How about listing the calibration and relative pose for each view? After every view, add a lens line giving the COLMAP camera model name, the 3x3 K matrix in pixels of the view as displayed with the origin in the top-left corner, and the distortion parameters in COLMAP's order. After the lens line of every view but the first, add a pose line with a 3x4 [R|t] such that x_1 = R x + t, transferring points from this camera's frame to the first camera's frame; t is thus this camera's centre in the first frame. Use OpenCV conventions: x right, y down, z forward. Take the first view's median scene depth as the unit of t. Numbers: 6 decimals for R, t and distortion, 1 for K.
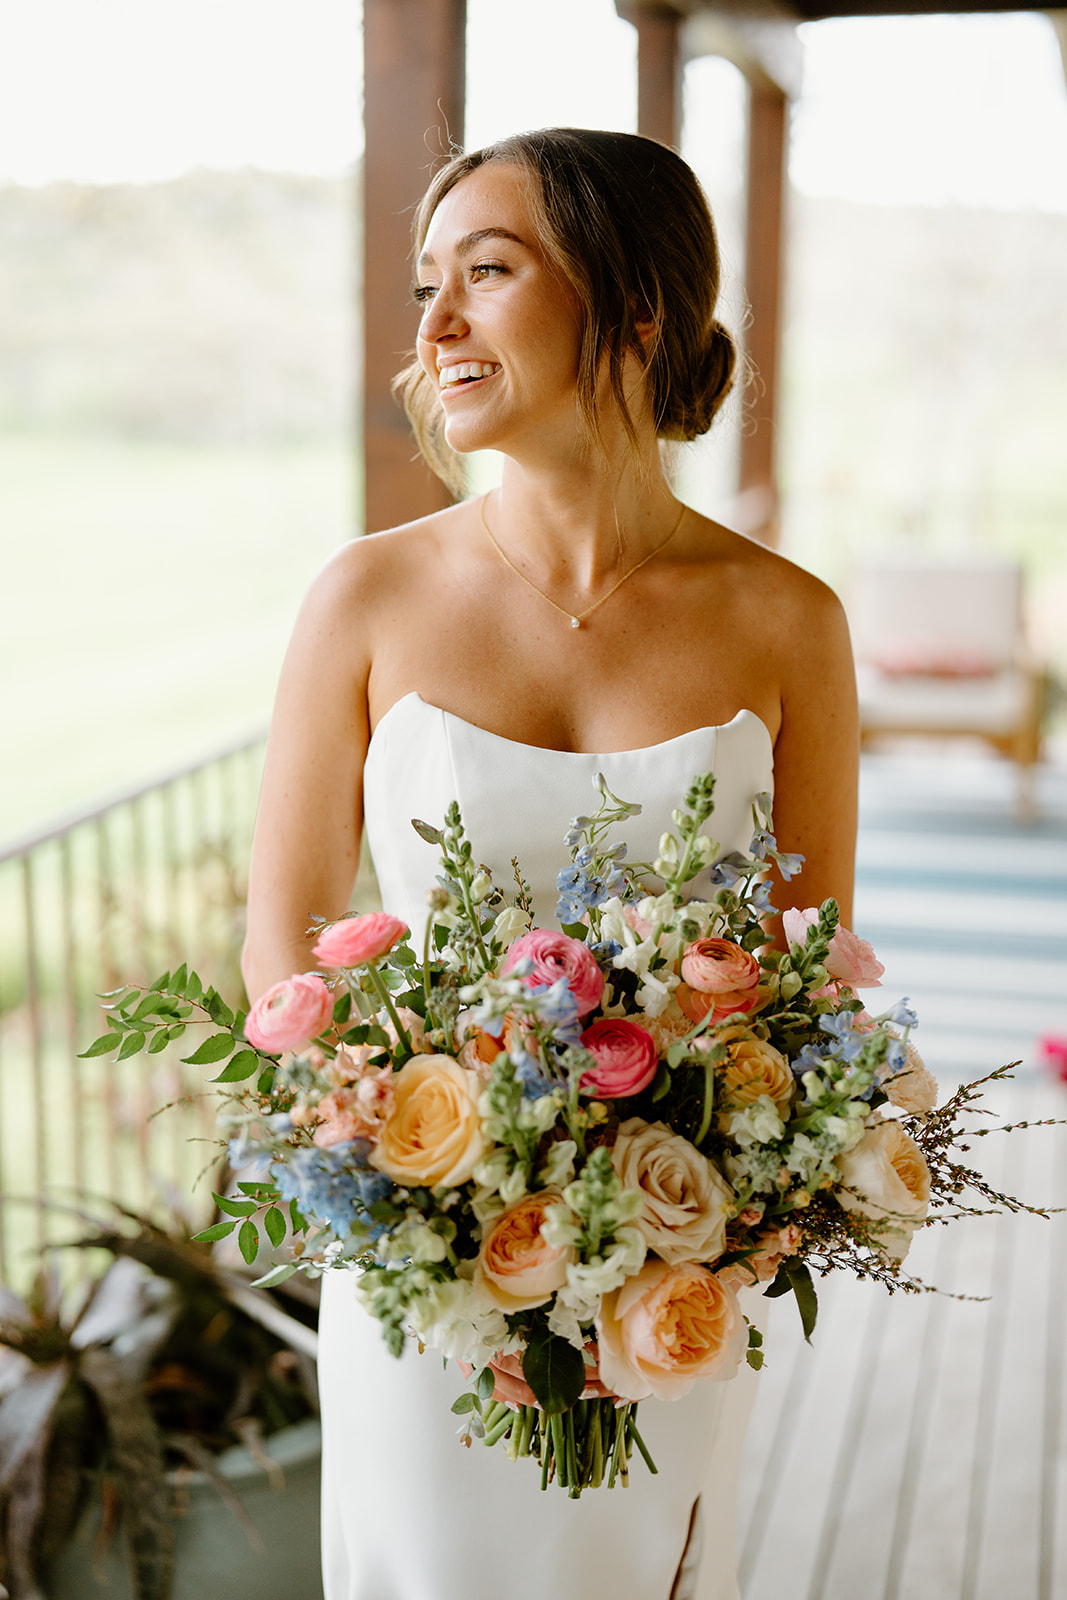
lens RADIAL K [[2224.5, 0, 514.0], [0, 2224.5, 890.7], [0, 0, 1]] dist [-0.003158, 0.047919]
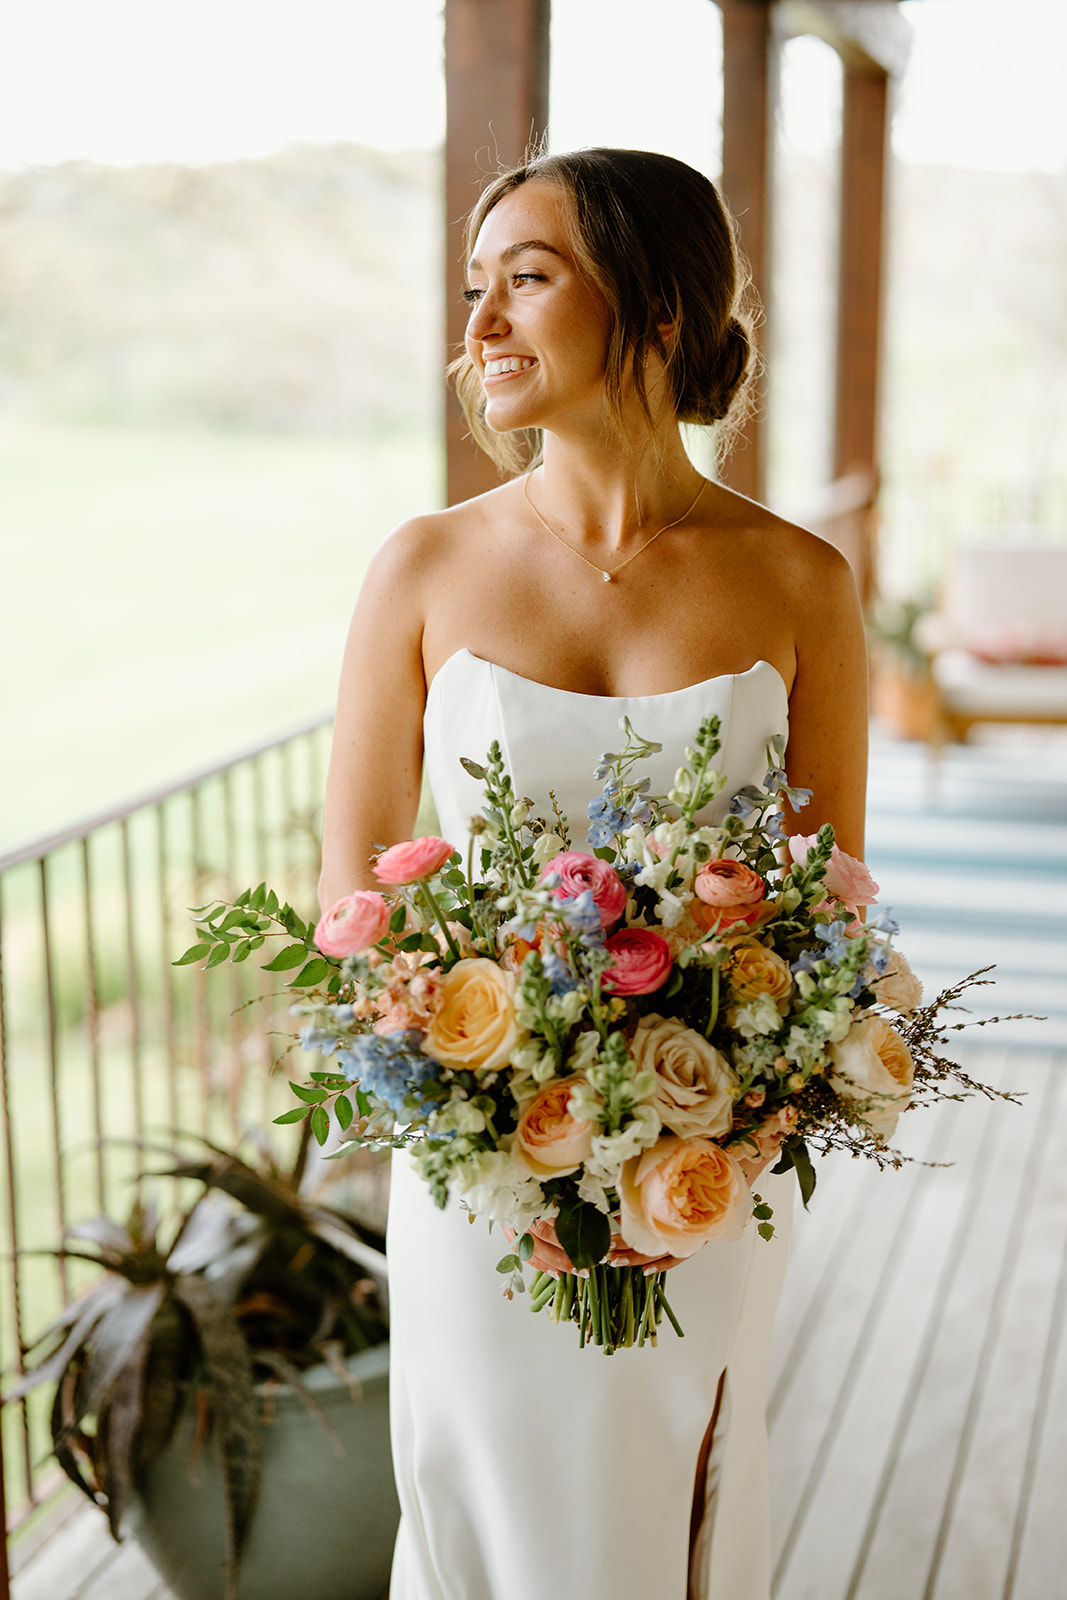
lens RADIAL K [[2206.6, 0, 533.5], [0, 2206.6, 800.0], [0, 0, 1]] dist [-0.018218, -0.065940]
pose [[0.999530, -0.007098, -0.029821, 0.027262], [0.006424, 0.999723, -0.022658, 0.016807], [0.029974, 0.022456, 0.999298, -0.145910]]
